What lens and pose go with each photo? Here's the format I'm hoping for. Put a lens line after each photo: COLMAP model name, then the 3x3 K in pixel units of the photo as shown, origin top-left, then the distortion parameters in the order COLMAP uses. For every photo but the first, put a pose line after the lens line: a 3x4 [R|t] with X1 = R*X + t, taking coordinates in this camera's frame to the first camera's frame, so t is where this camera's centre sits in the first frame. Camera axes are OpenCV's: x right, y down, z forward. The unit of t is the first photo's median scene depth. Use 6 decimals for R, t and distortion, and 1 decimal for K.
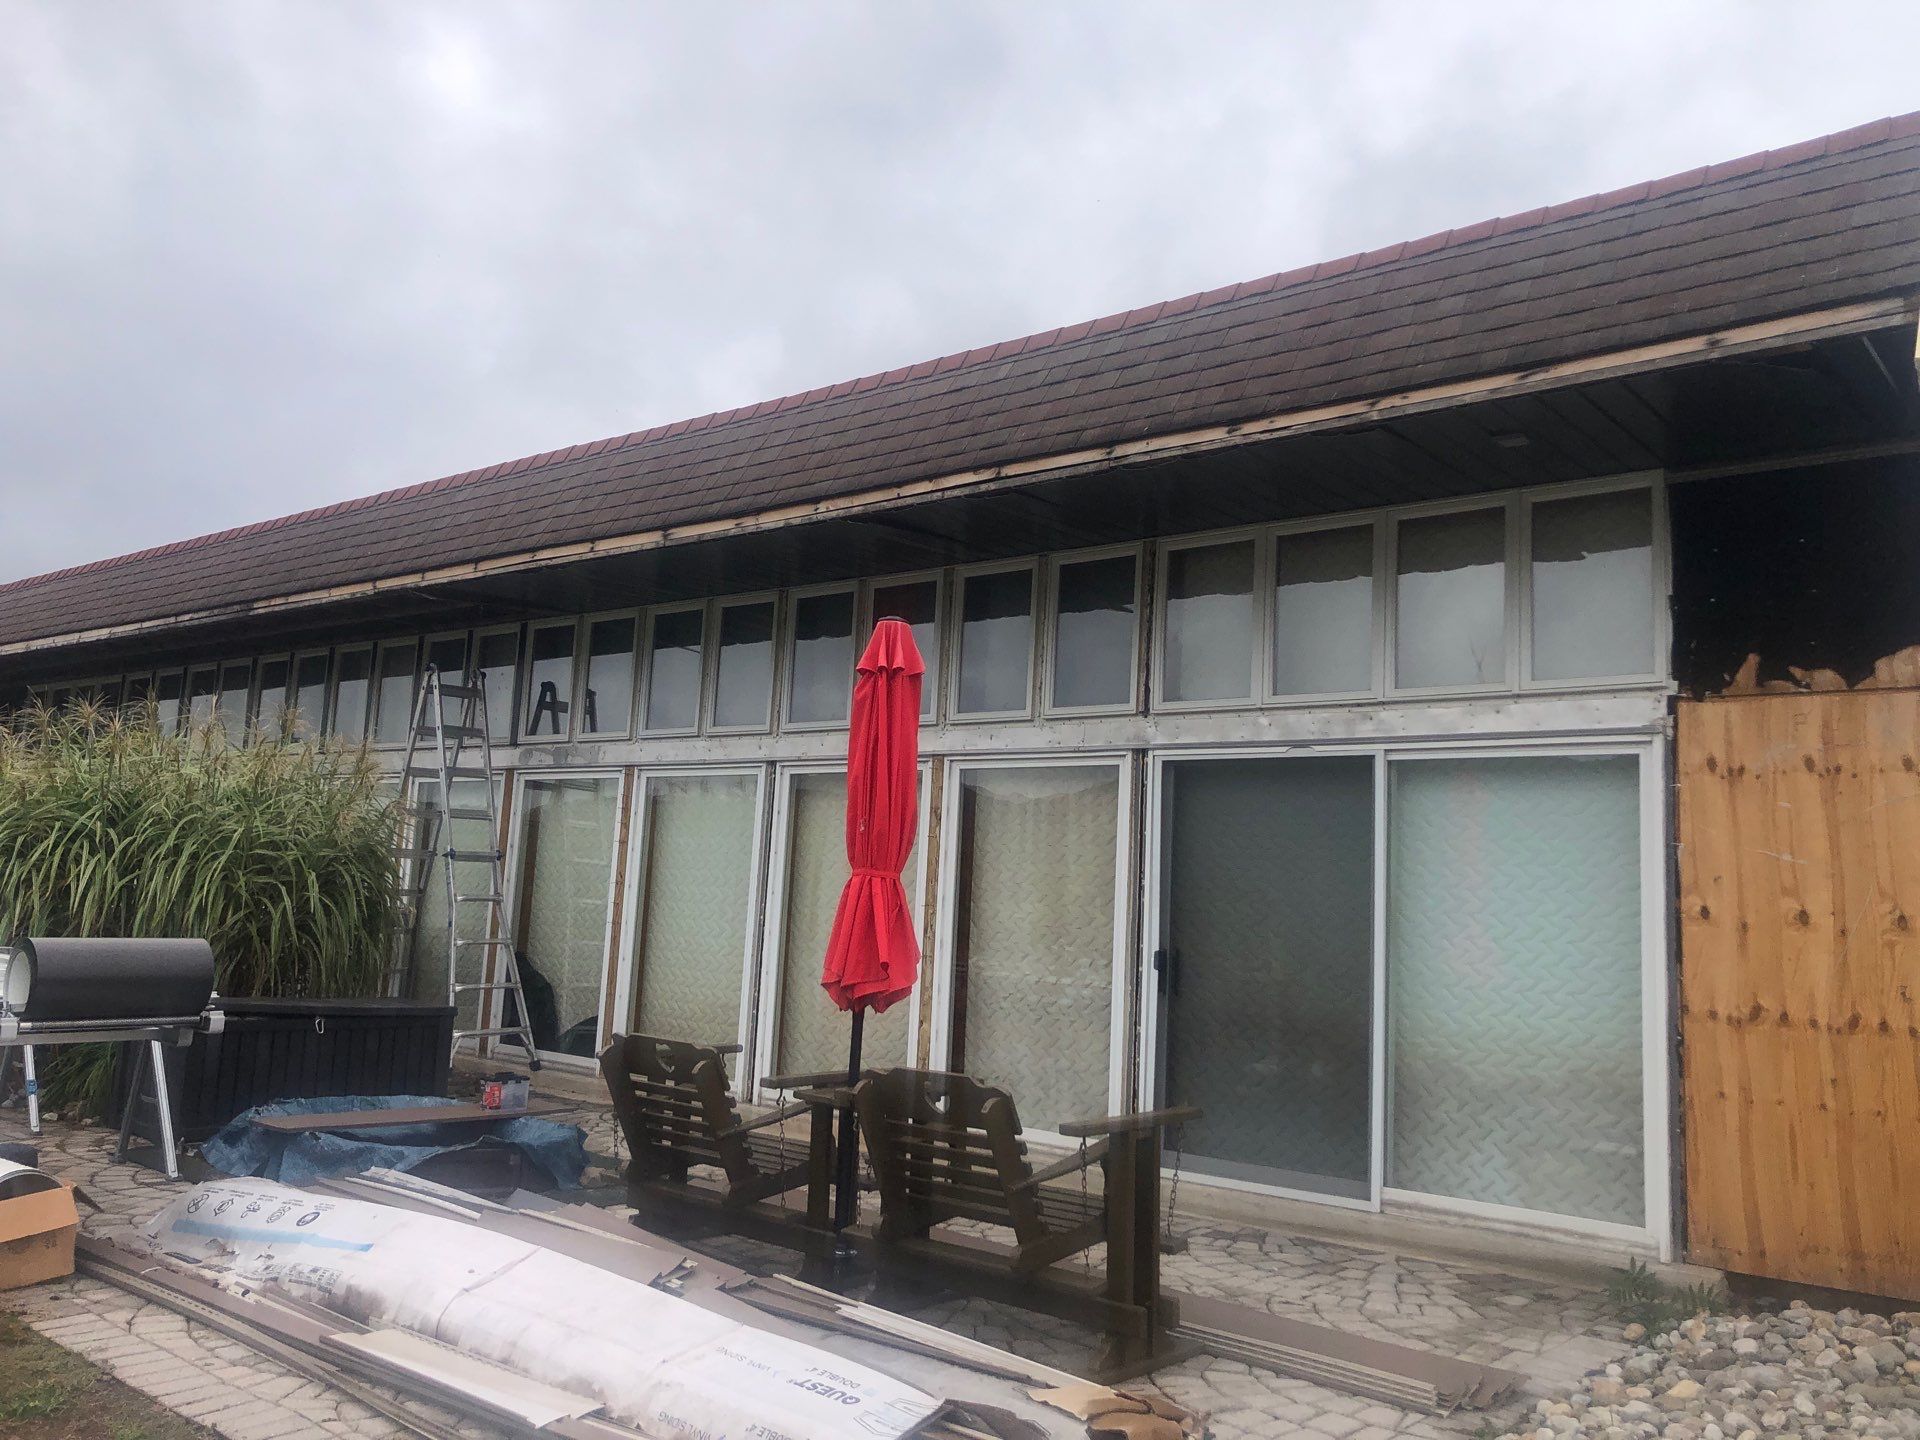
lens RADIAL K [[1371.6, 0, 960.0], [0, 1371.6, 720.0], [0, 0, 1]] dist [0.054442, -0.061272]
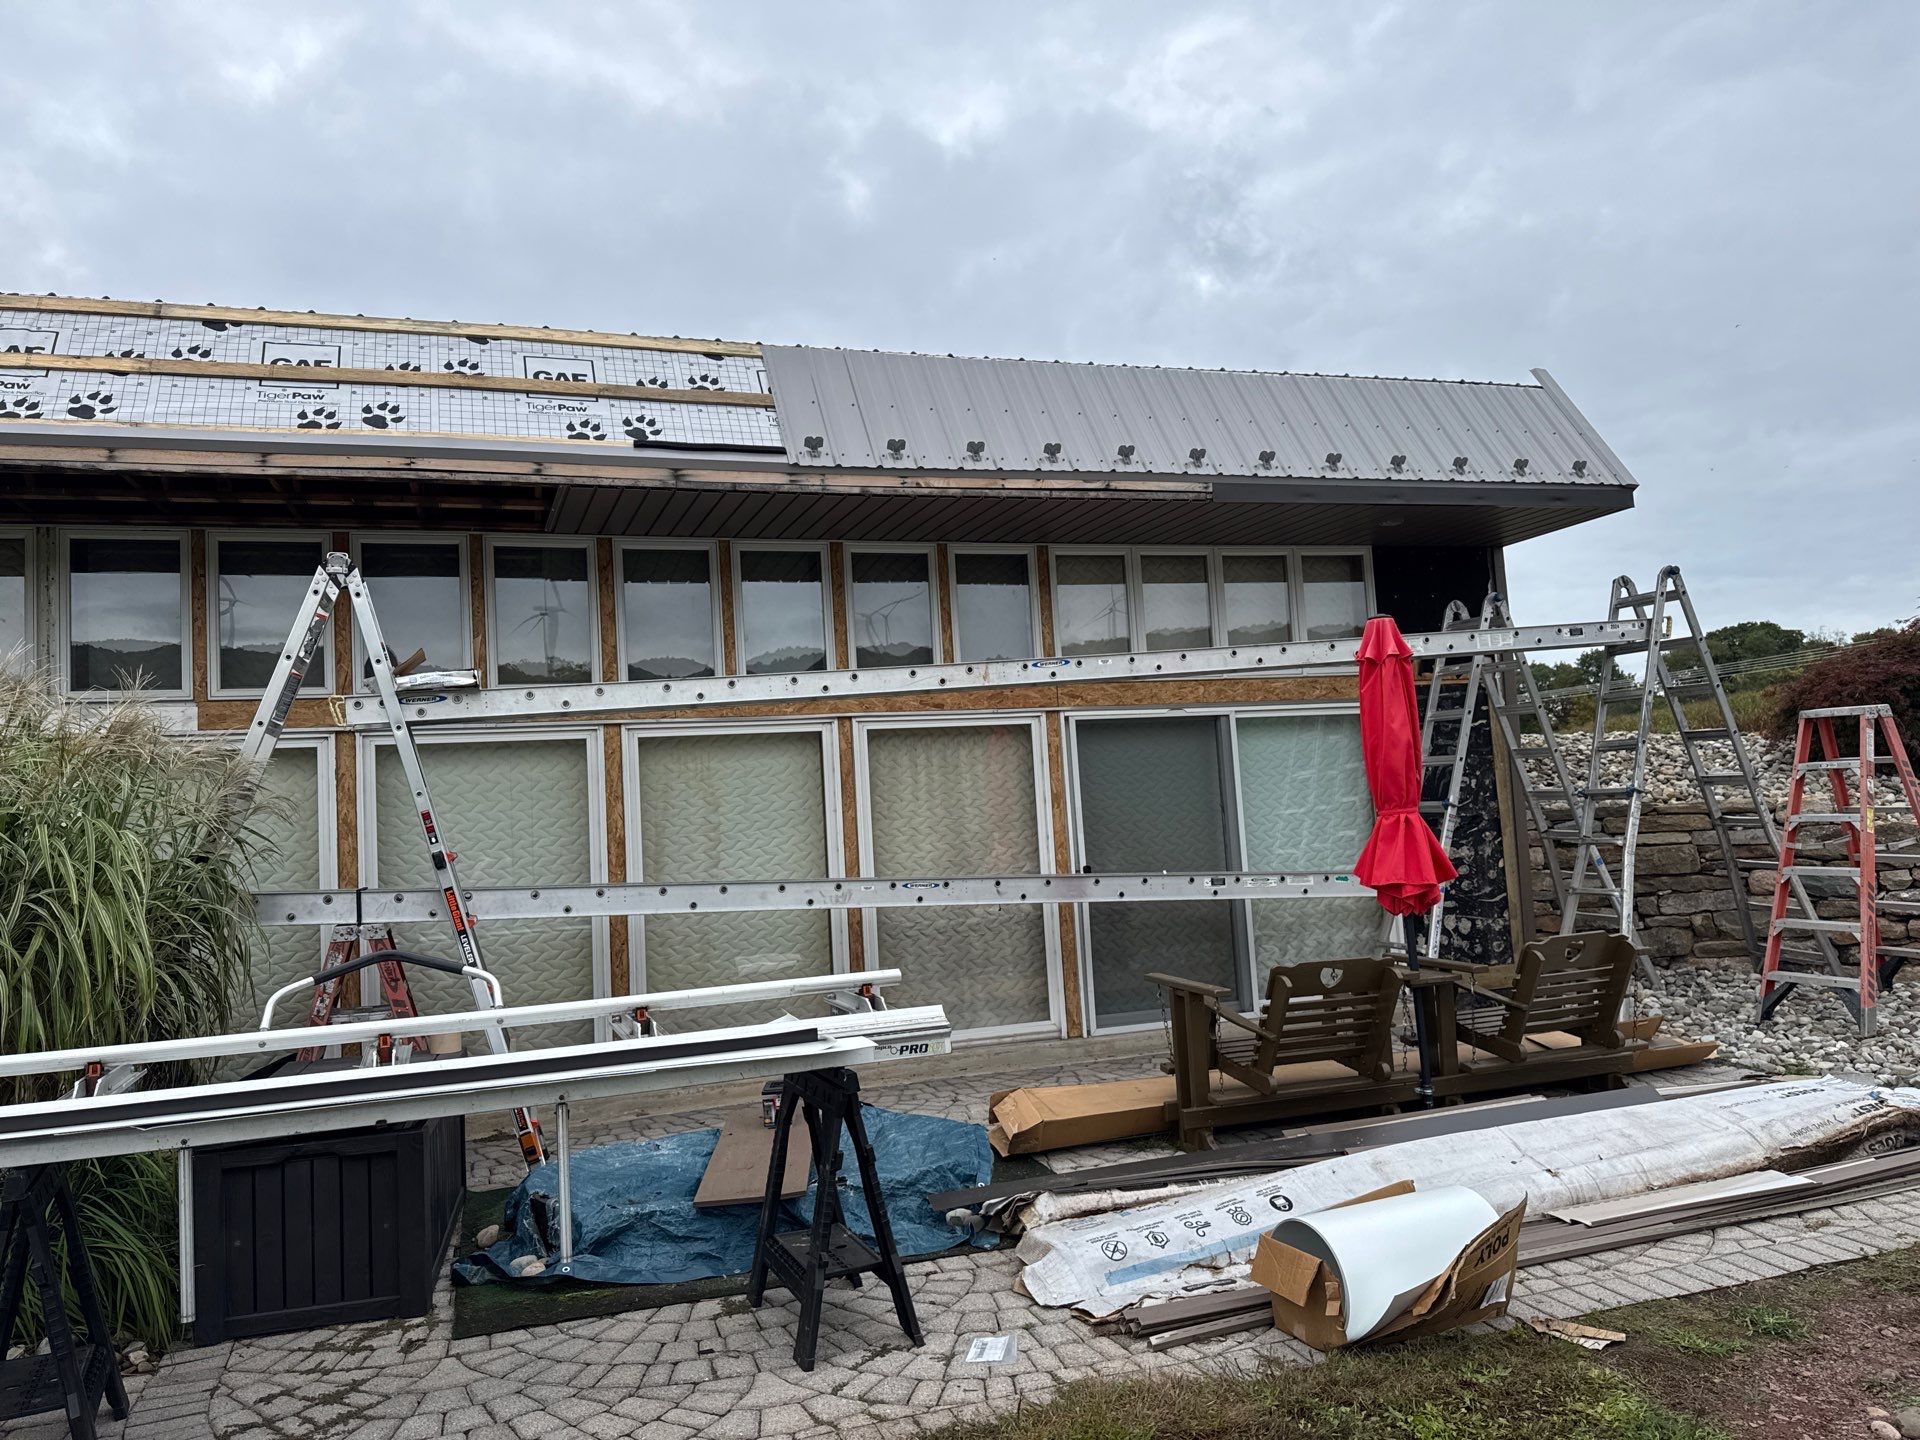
lens RADIAL K [[1371.6, 0, 960.0], [0, 1371.6, 720.0], [0, 0, 1]] dist [0.054442, -0.061272]
pose [[0.577146, 0.007887, 0.816603, -0.874157], [-0.009087, 0.999953, -0.003236, 0.032735], [-0.816590, -0.005553, 0.577191, 0.308995]]
